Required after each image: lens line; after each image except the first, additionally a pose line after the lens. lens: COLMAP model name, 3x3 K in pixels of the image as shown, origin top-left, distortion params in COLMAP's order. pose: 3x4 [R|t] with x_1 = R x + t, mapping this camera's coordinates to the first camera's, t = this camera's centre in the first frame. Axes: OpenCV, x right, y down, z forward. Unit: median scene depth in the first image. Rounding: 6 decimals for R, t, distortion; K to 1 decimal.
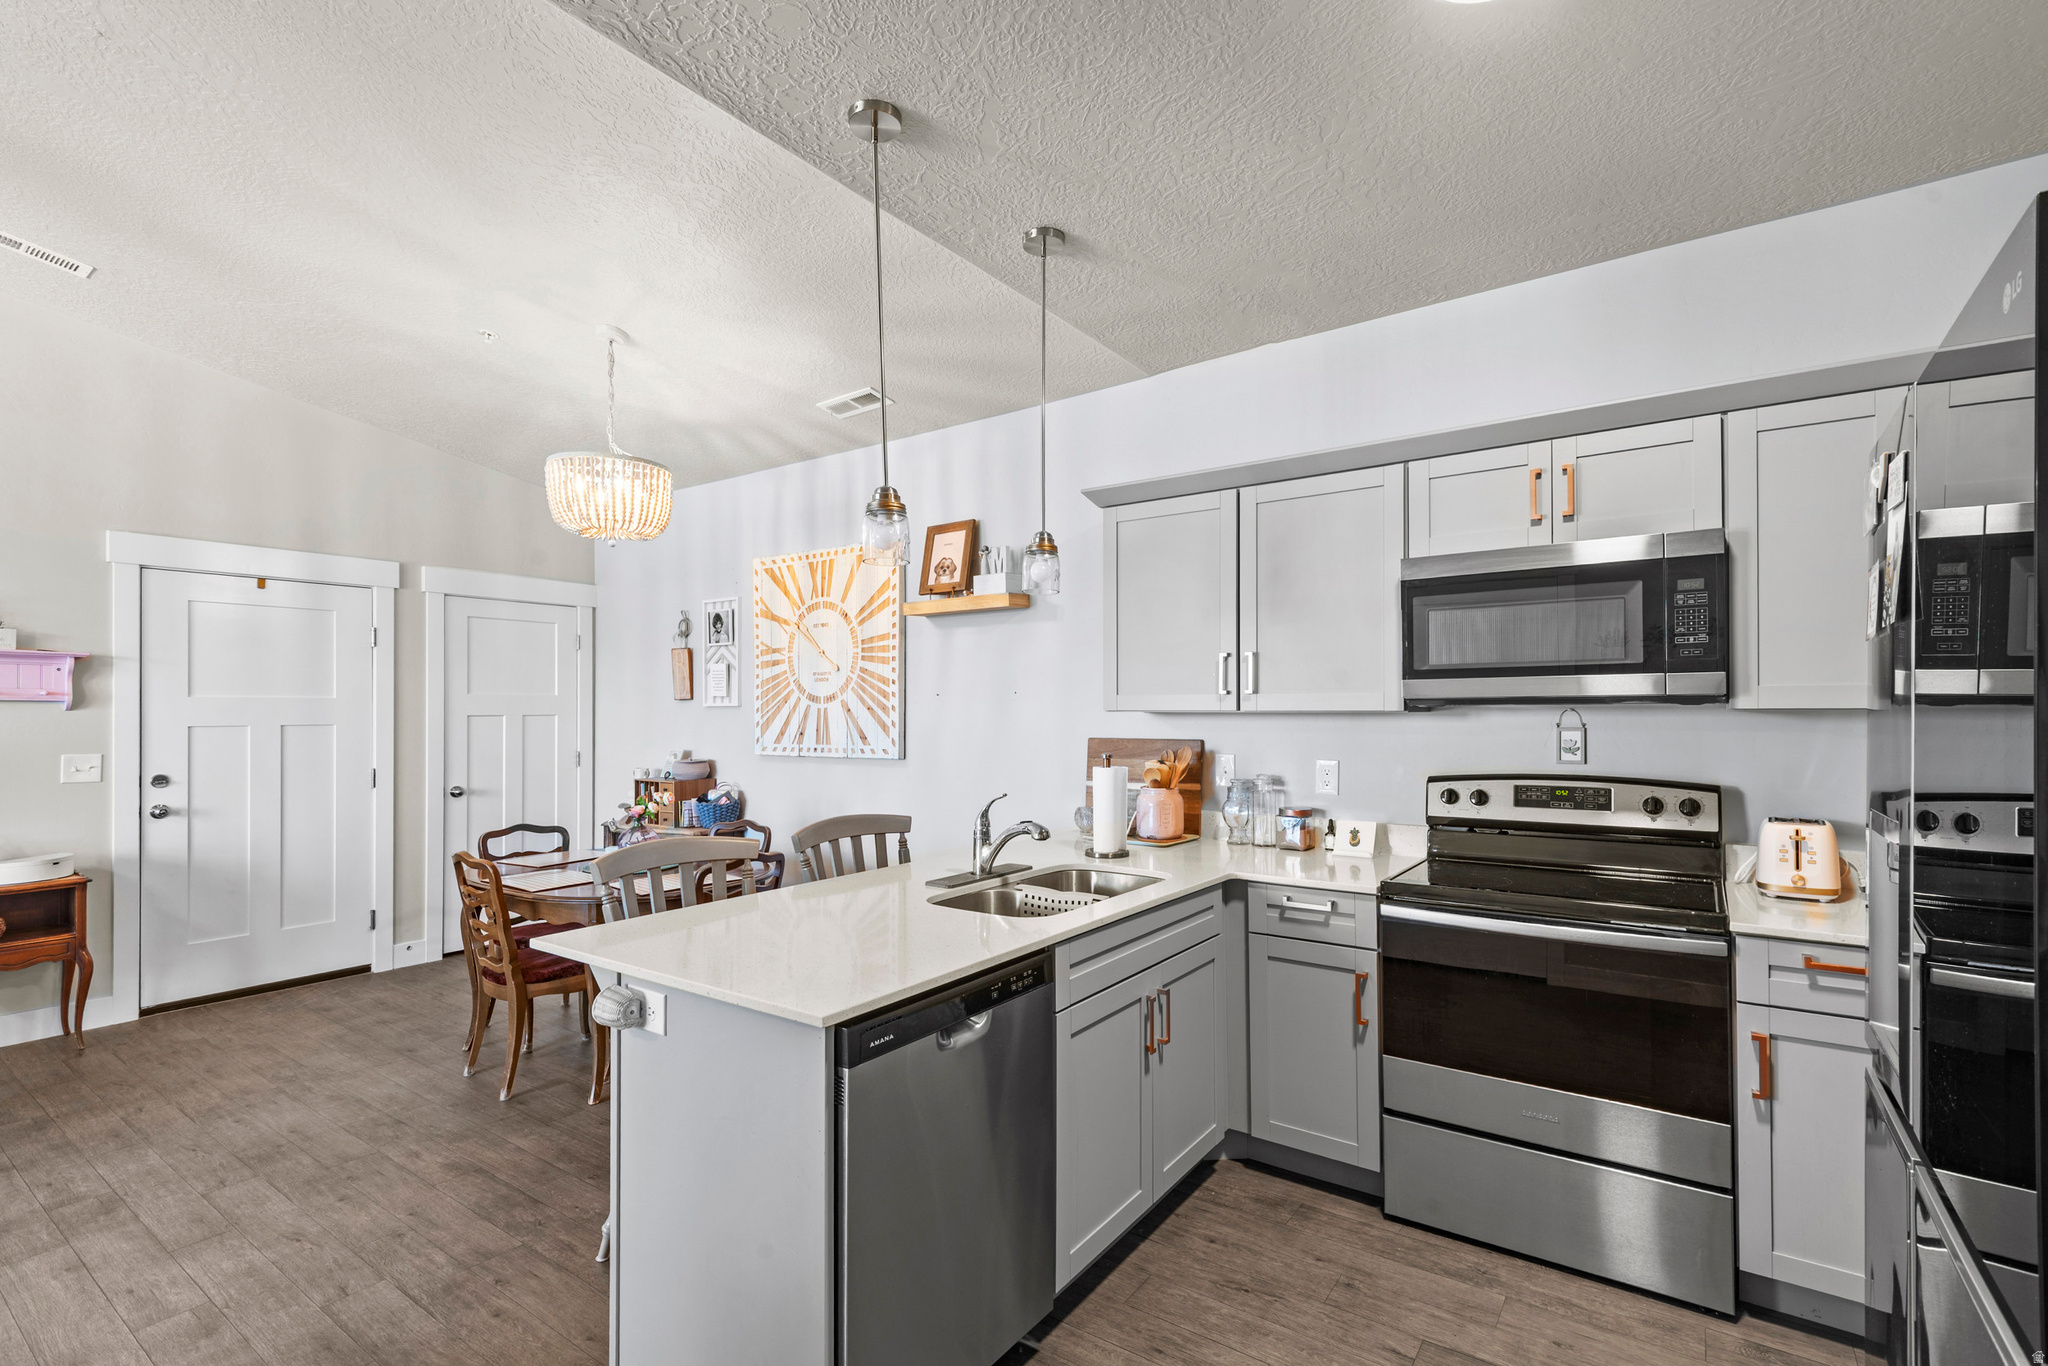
lens RADIAL K [[931.8, 0, 1028.6], [0, 931.8, 702.6], [0, 0, 1]] dist [0.037528, -0.021040]
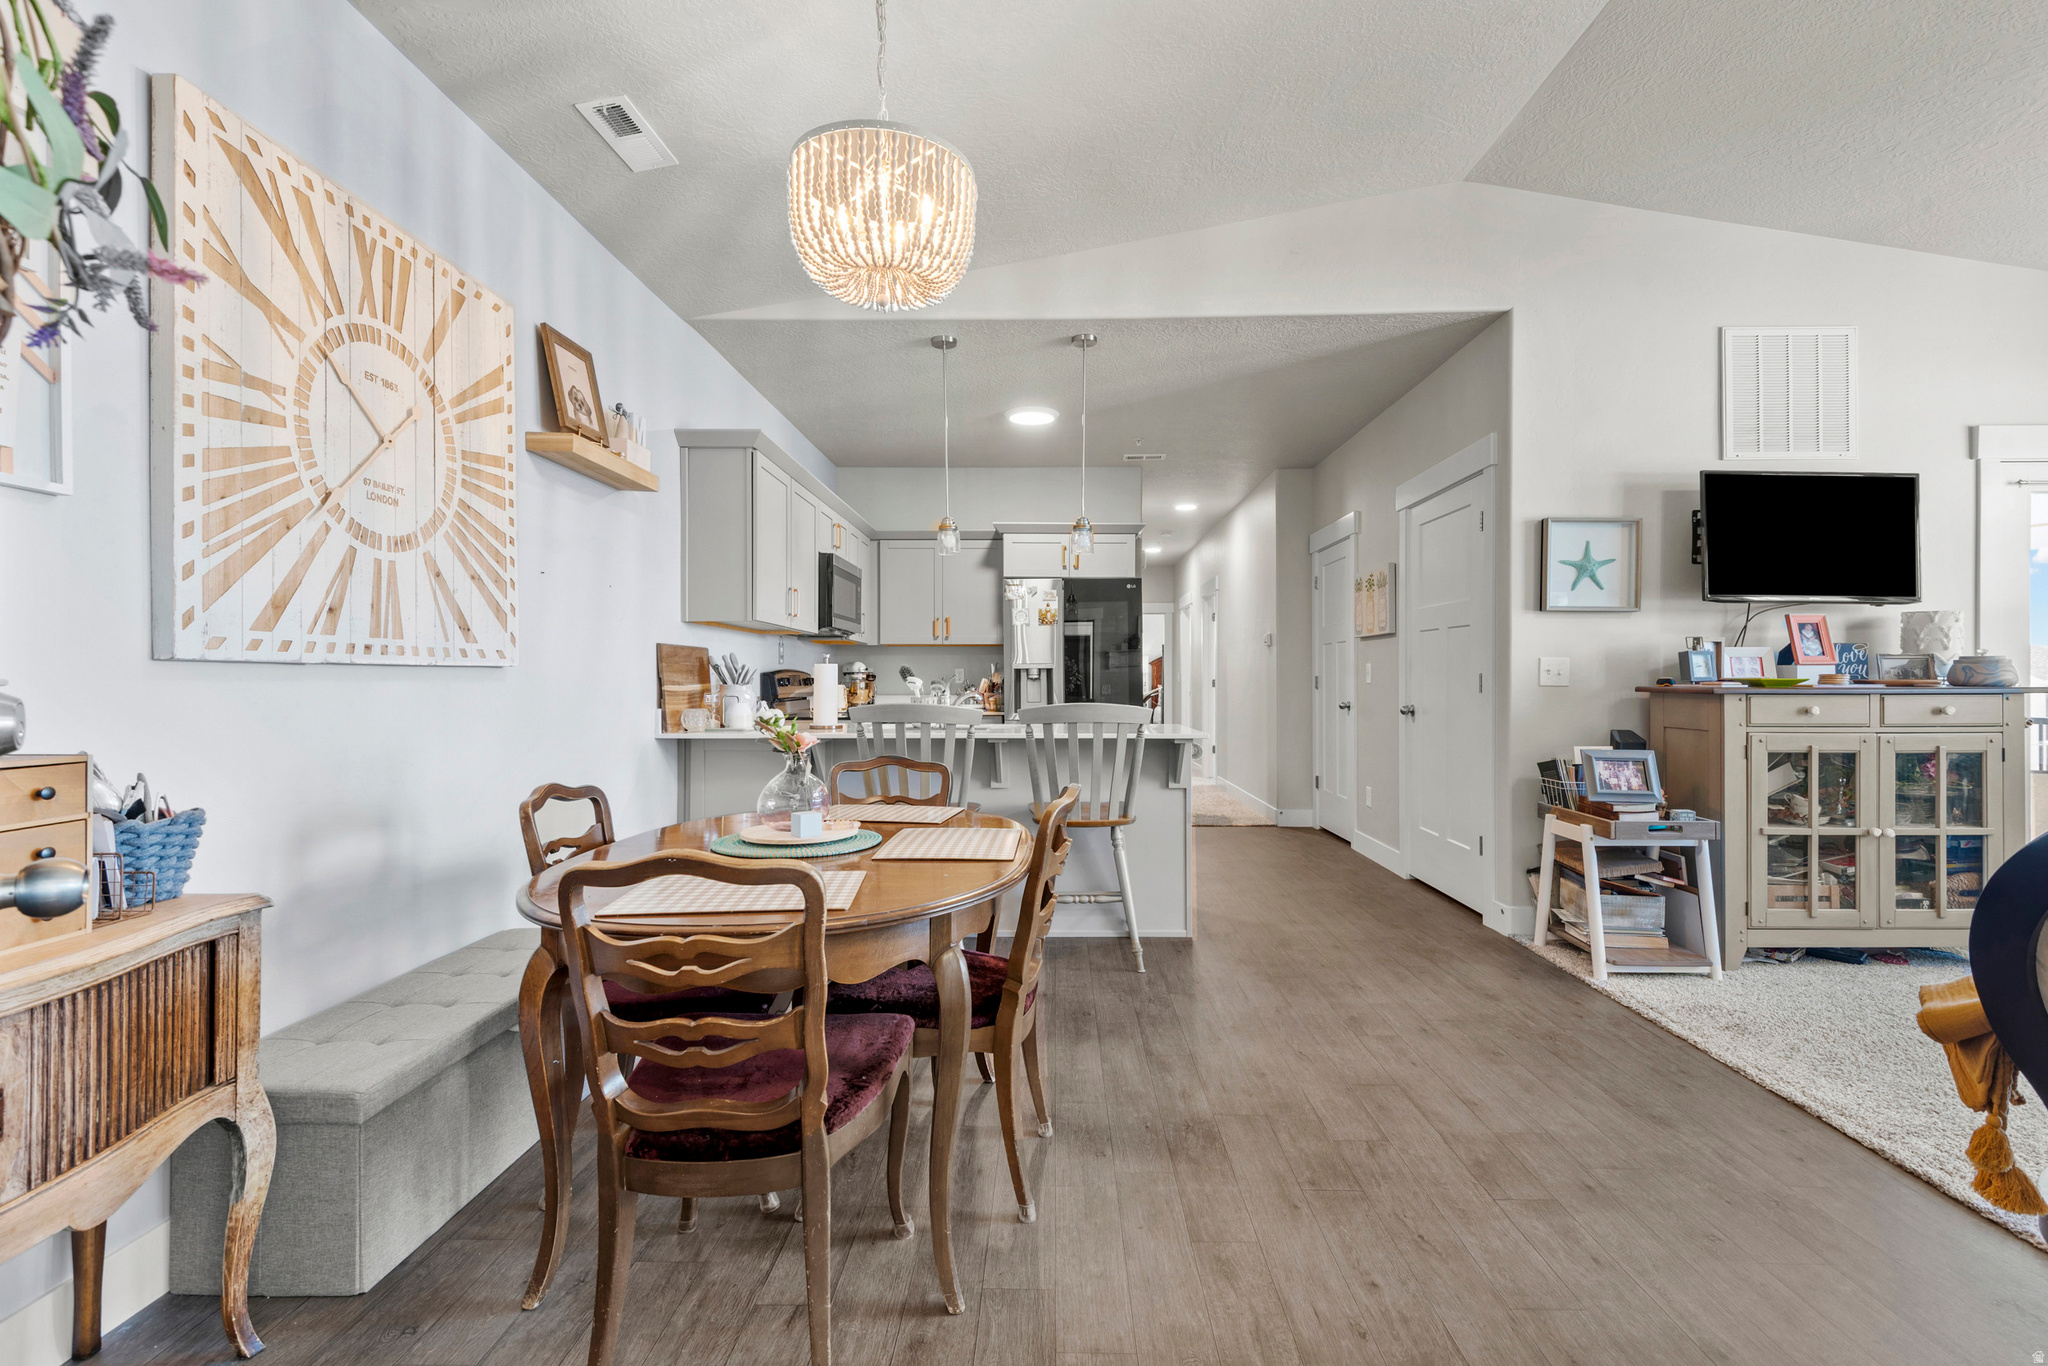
lens RADIAL K [[918.5, 0, 1041.1], [0, 918.5, 679.4], [0, 0, 1]] dist [0.015459, -0.009725]
pose [[-0.570160, 0.004190, 0.821523, -0.835193], [-0.007142, 0.999924, -0.010057, 0.072100], [-0.821502, -0.011601, -0.570087, 1.049262]]
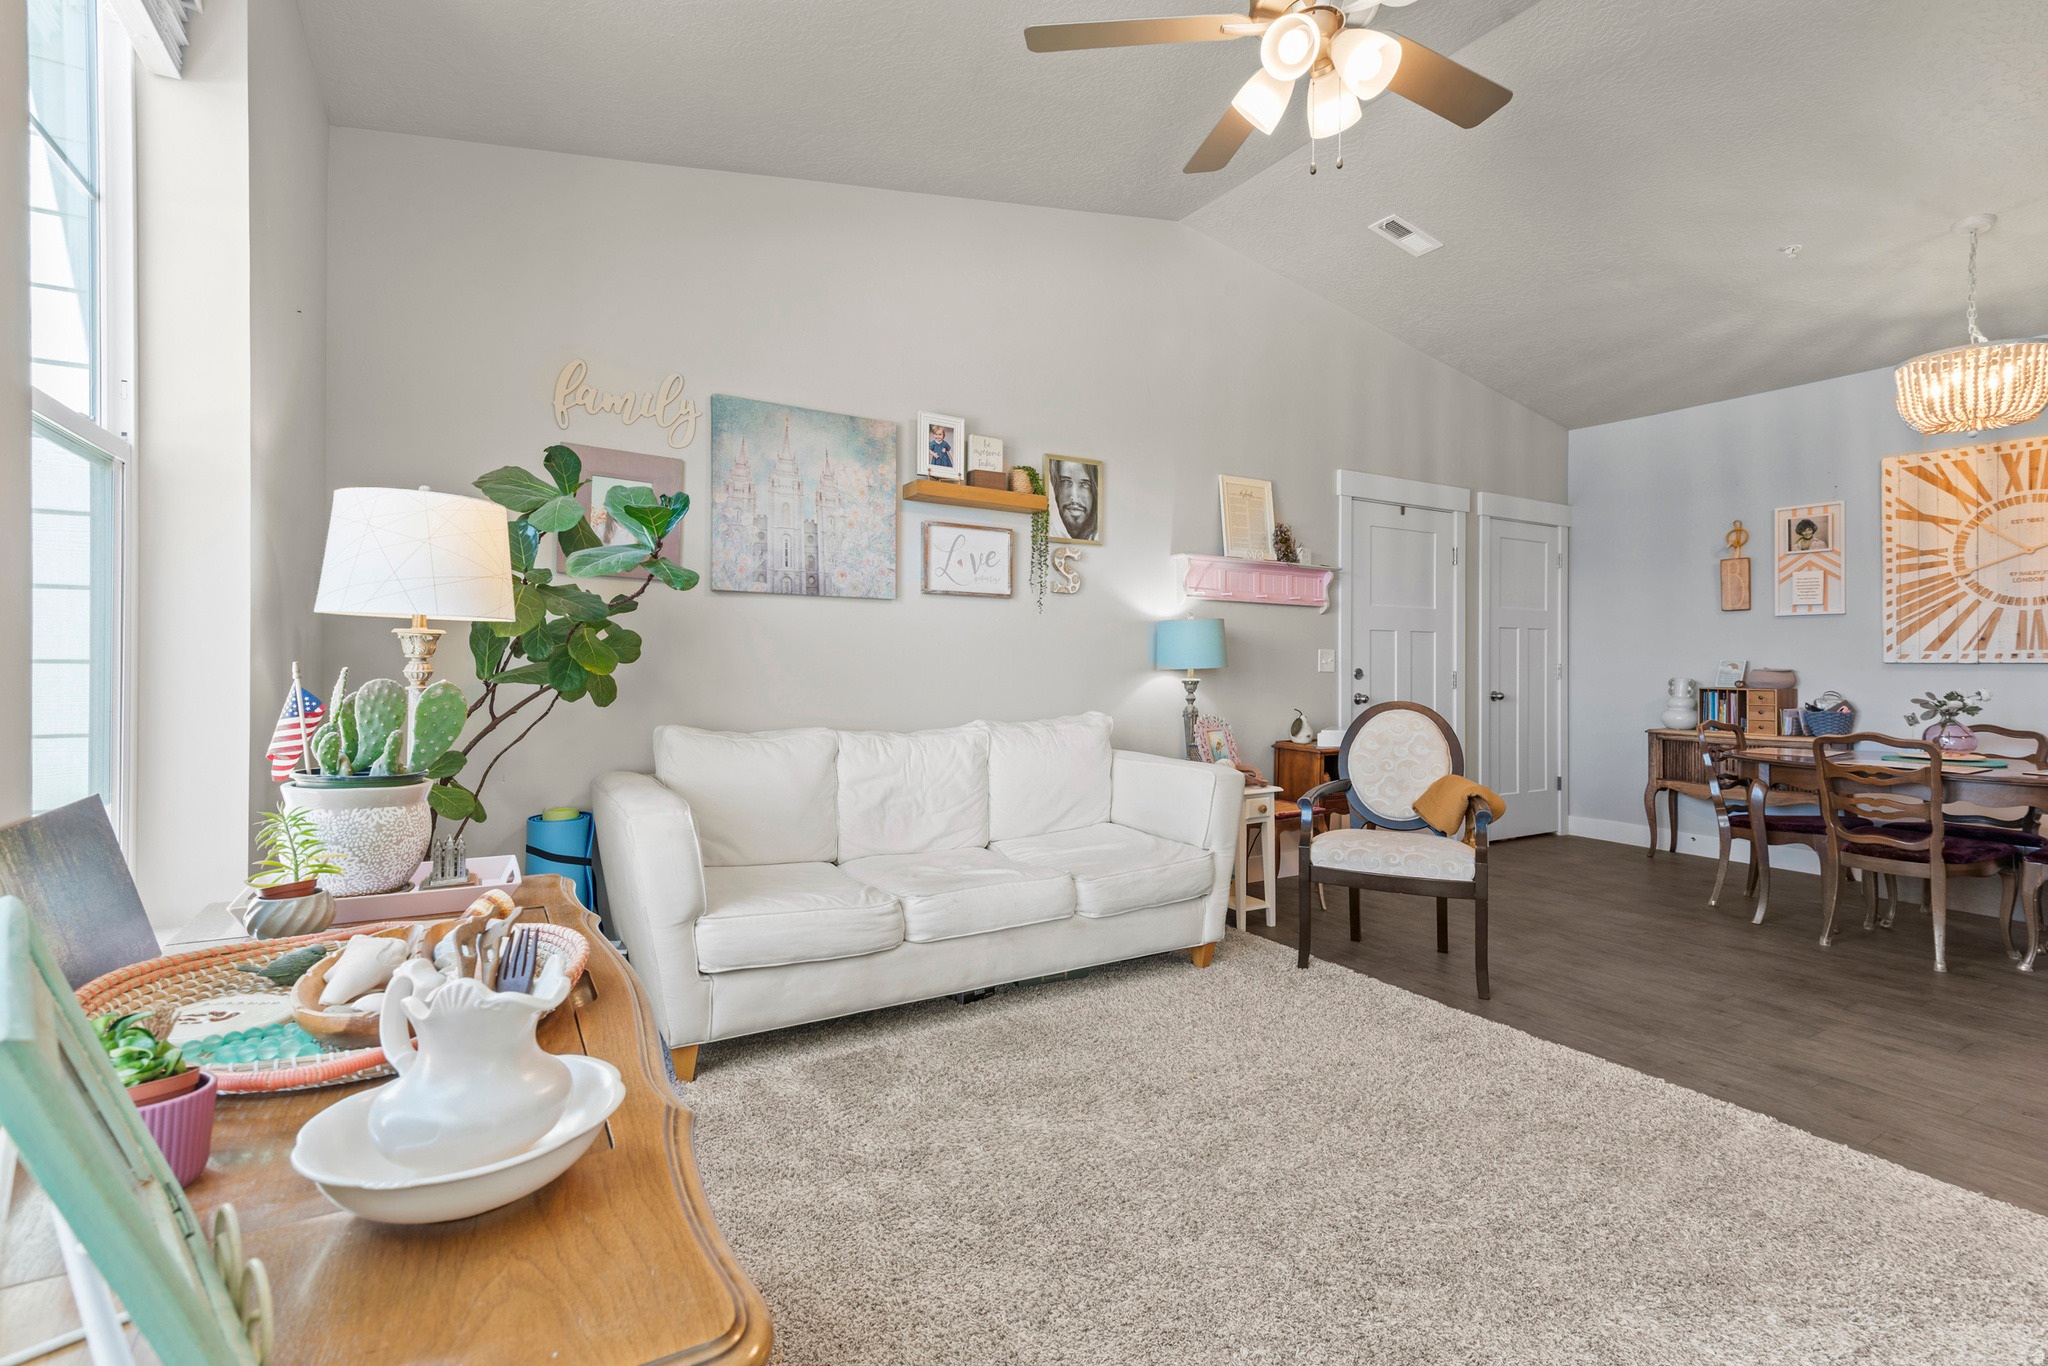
lens RADIAL K [[929.5, 0, 1019.9], [0, 929.5, 660.8], [0, 0, 1]] dist [0.000224, -0.000310]
pose [[0.916896, 0.006218, -0.399079, -0.815253], [-0.003777, 0.999969, 0.006903, 0.056737], [0.399109, -0.004821, 0.916891, -0.258676]]
